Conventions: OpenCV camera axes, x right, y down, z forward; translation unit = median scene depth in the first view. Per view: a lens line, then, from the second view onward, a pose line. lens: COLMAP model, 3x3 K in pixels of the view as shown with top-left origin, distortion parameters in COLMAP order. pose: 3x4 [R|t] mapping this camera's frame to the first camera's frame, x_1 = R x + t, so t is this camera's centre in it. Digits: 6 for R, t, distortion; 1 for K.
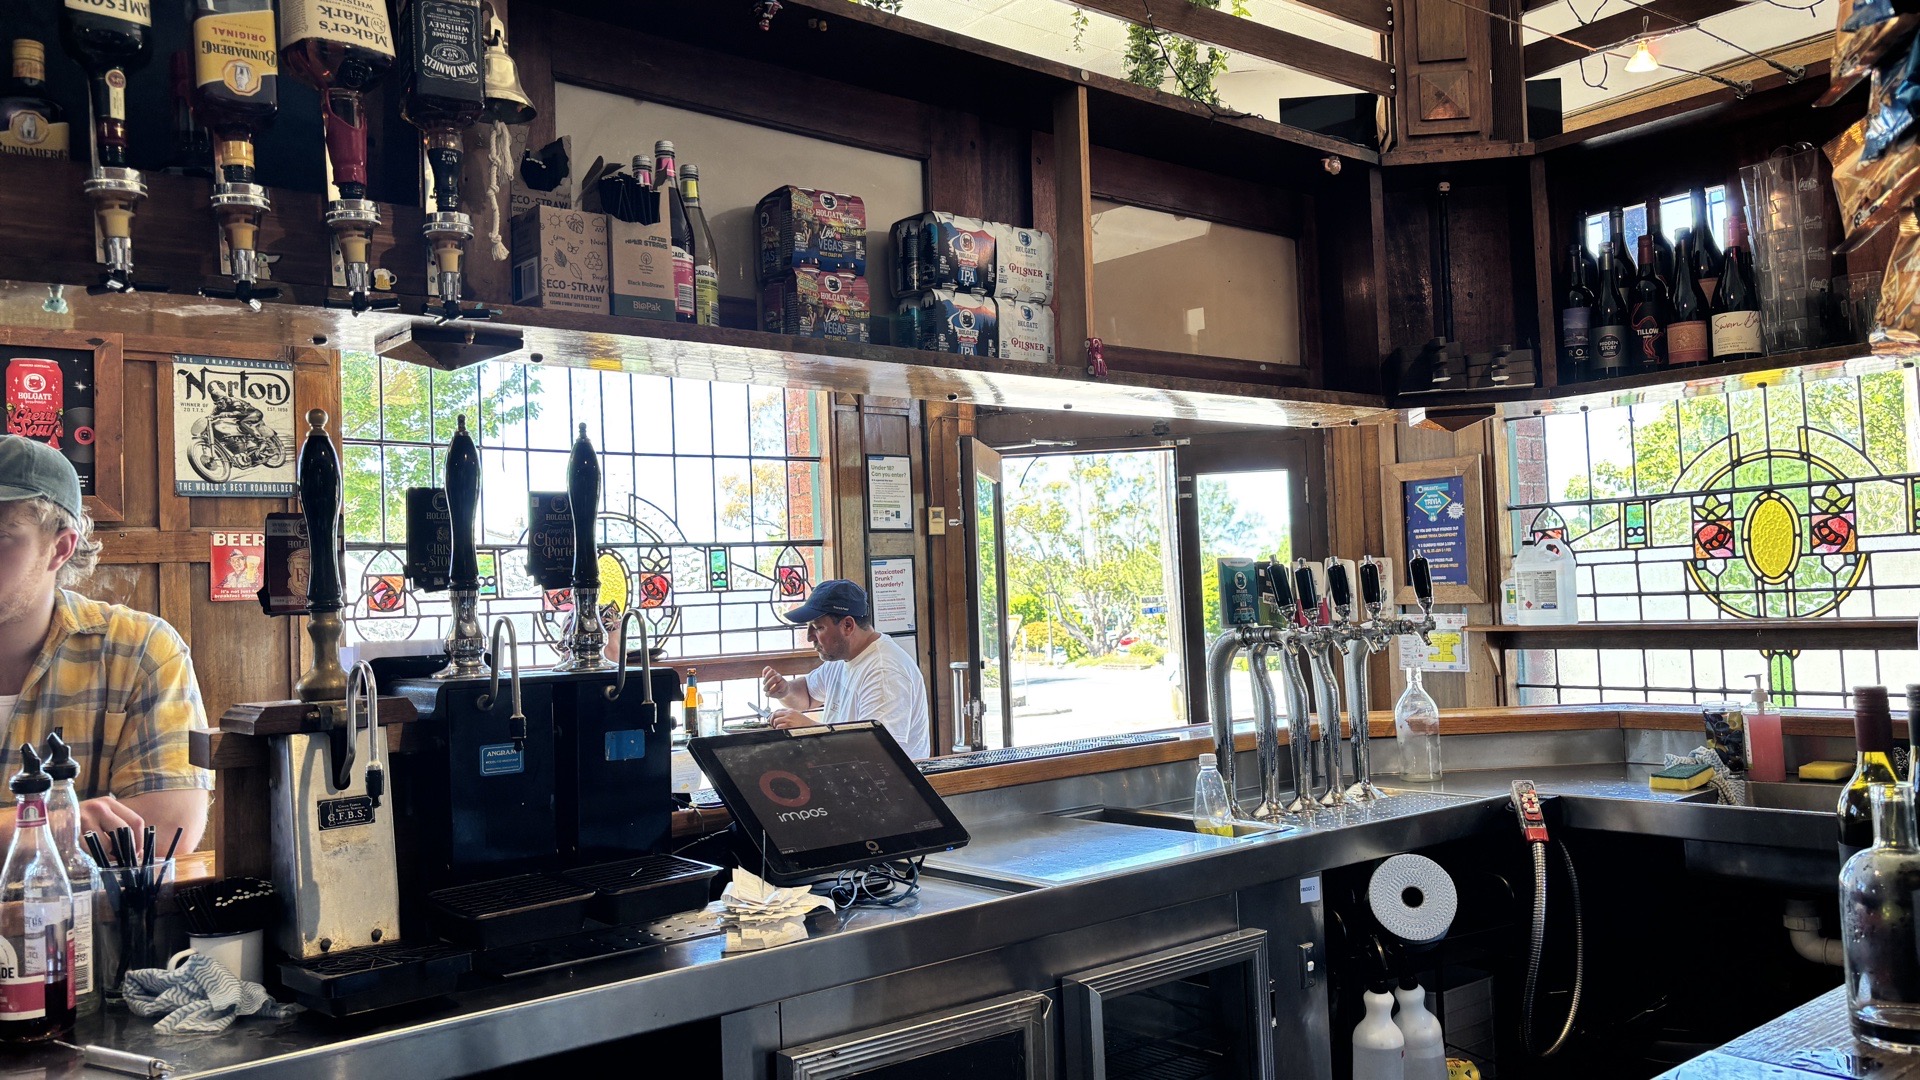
lens RADIAL K [[1444.4, 0, 961.2], [0, 1444.4, 533.8], [0, 0, 1]] dist [0.050117, -0.048804]
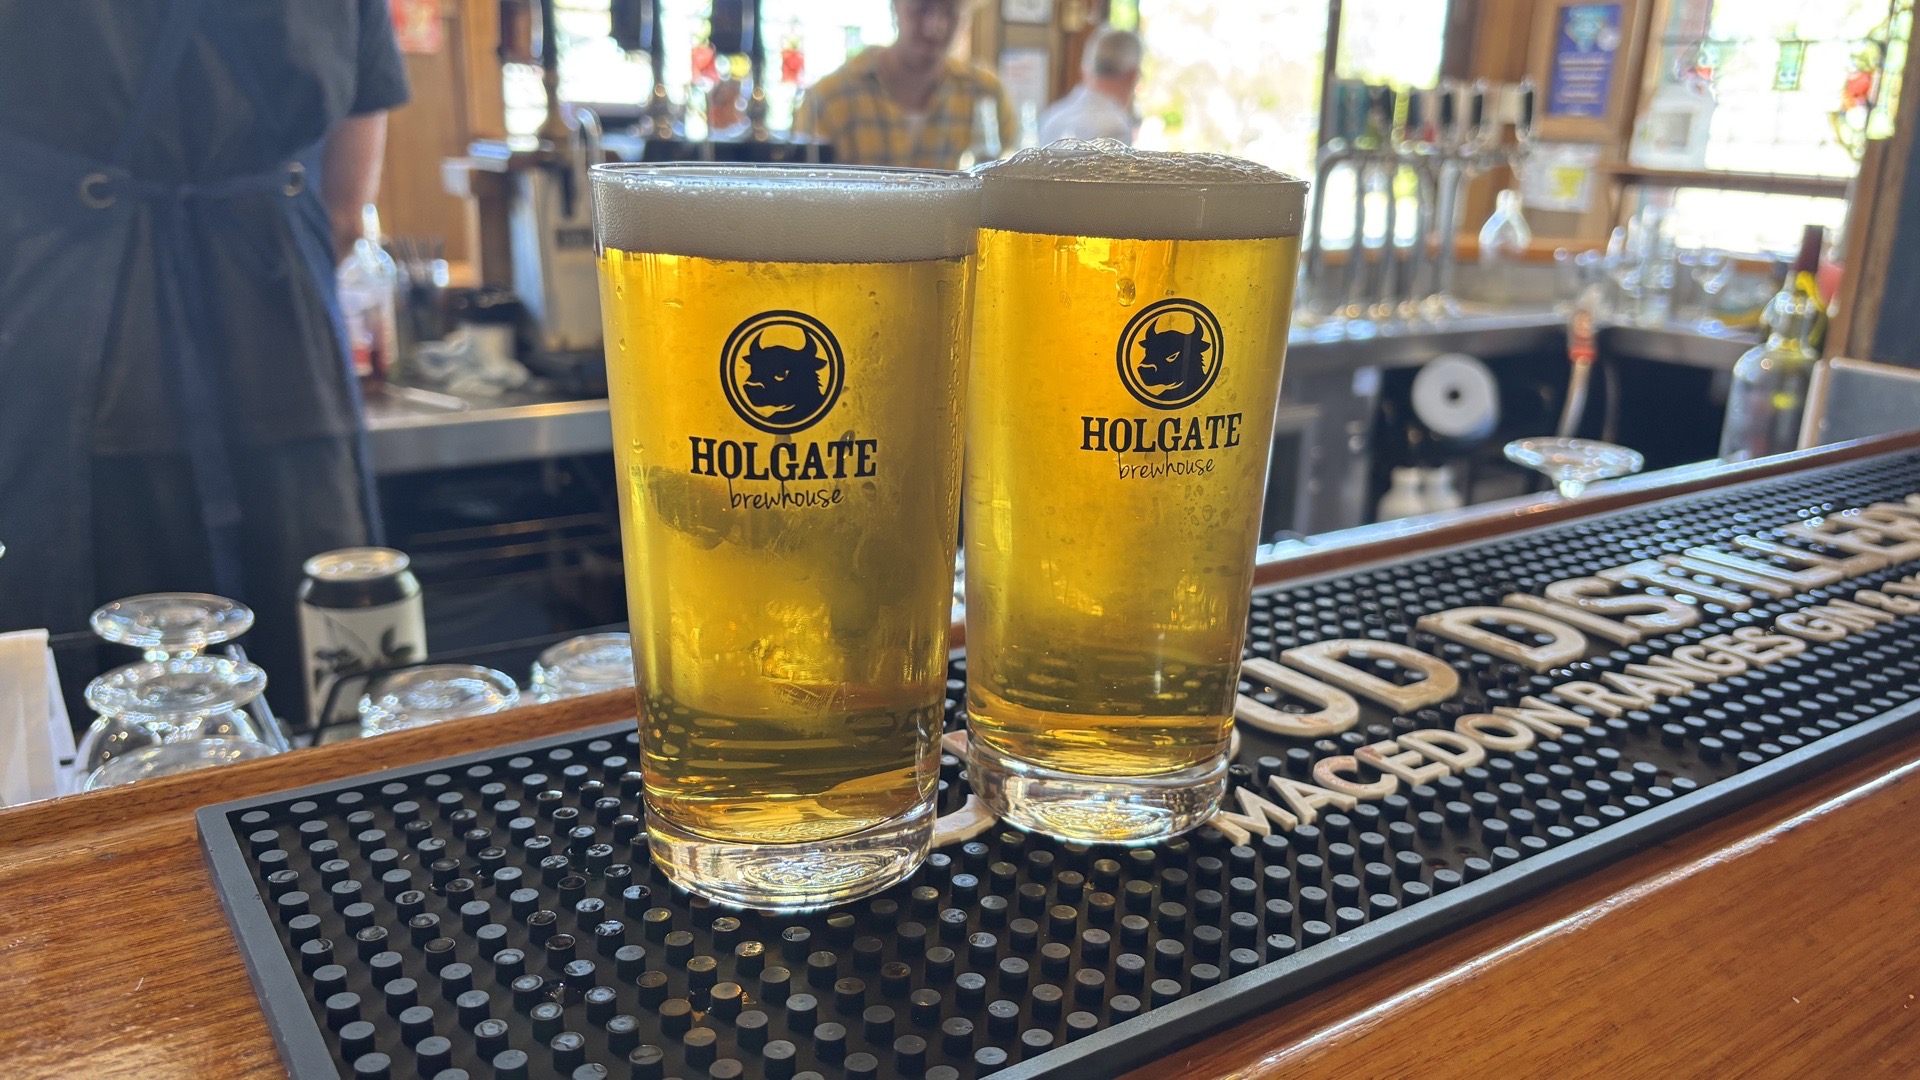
lens RADIAL K [[1444.4, 0, 955.9], [0, 1444.4, 536.6], [0, 0, 1]] dist [0.050117, -0.048804]
pose [[0.993501, 0.093176, -0.065372, 0.003273], [-0.066104, 0.939887, 0.335027, -0.003593], [0.092659, -0.328528, 0.939938, -0.133669]]
